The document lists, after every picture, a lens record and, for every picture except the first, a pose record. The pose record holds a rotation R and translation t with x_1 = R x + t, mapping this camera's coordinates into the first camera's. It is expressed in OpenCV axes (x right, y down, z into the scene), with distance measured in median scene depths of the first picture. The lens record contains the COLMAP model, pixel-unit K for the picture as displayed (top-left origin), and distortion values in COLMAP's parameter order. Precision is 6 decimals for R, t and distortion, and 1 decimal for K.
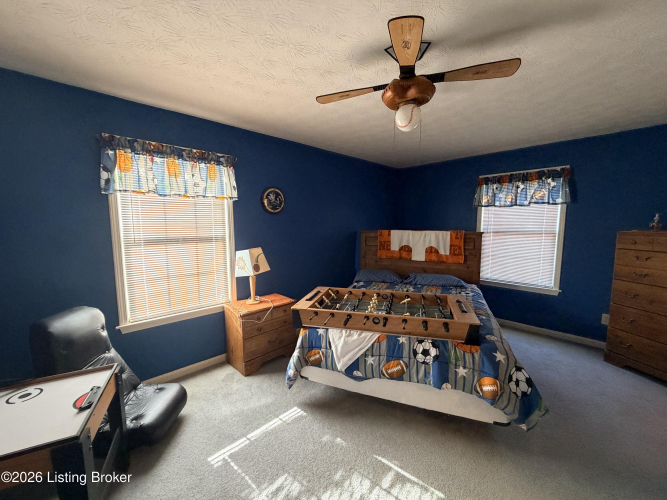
lens RADIAL K [[266.0, 0, 332.2], [0, 266.0, 250.2], [0, 0, 1]] dist [0.001830, -0.000003]
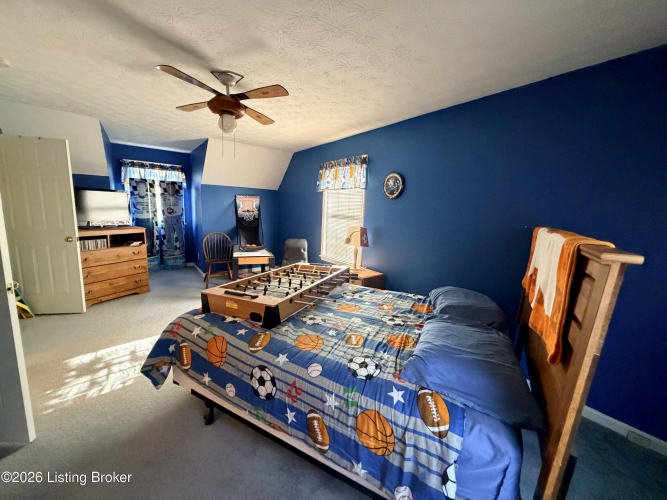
lens RADIAL K [[266.0, 0, 332.2], [0, 266.0, 250.2], [0, 0, 1]] dist [0.001830, -0.000003]
pose [[-0.118120, 0.152166, -0.981271, 1.321374], [-0.142844, 0.975308, 0.168436, -0.124384], [0.982672, 0.160064, -0.093467, 1.372527]]
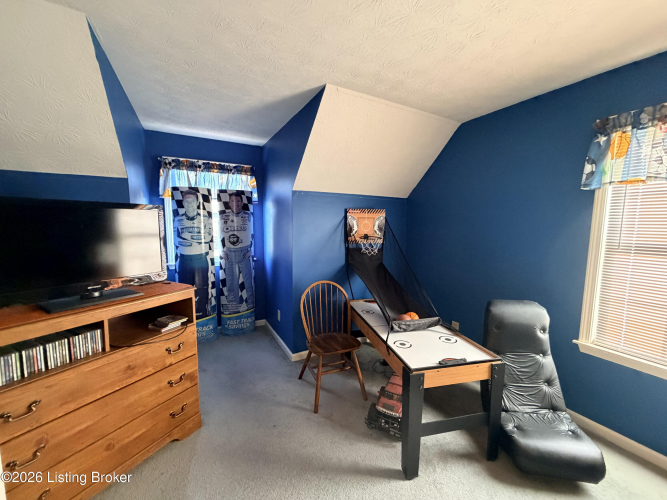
lens RADIAL K [[266.0, 0, 332.2], [0, 266.0, 250.2], [0, 0, 1]] dist [0.001830, -0.000003]
pose [[-0.249537, 0.101800, -0.962999, 0.231844], [-0.107833, 0.985353, 0.132105, -0.039028], [0.962343, 0.136808, -0.234905, 0.416406]]
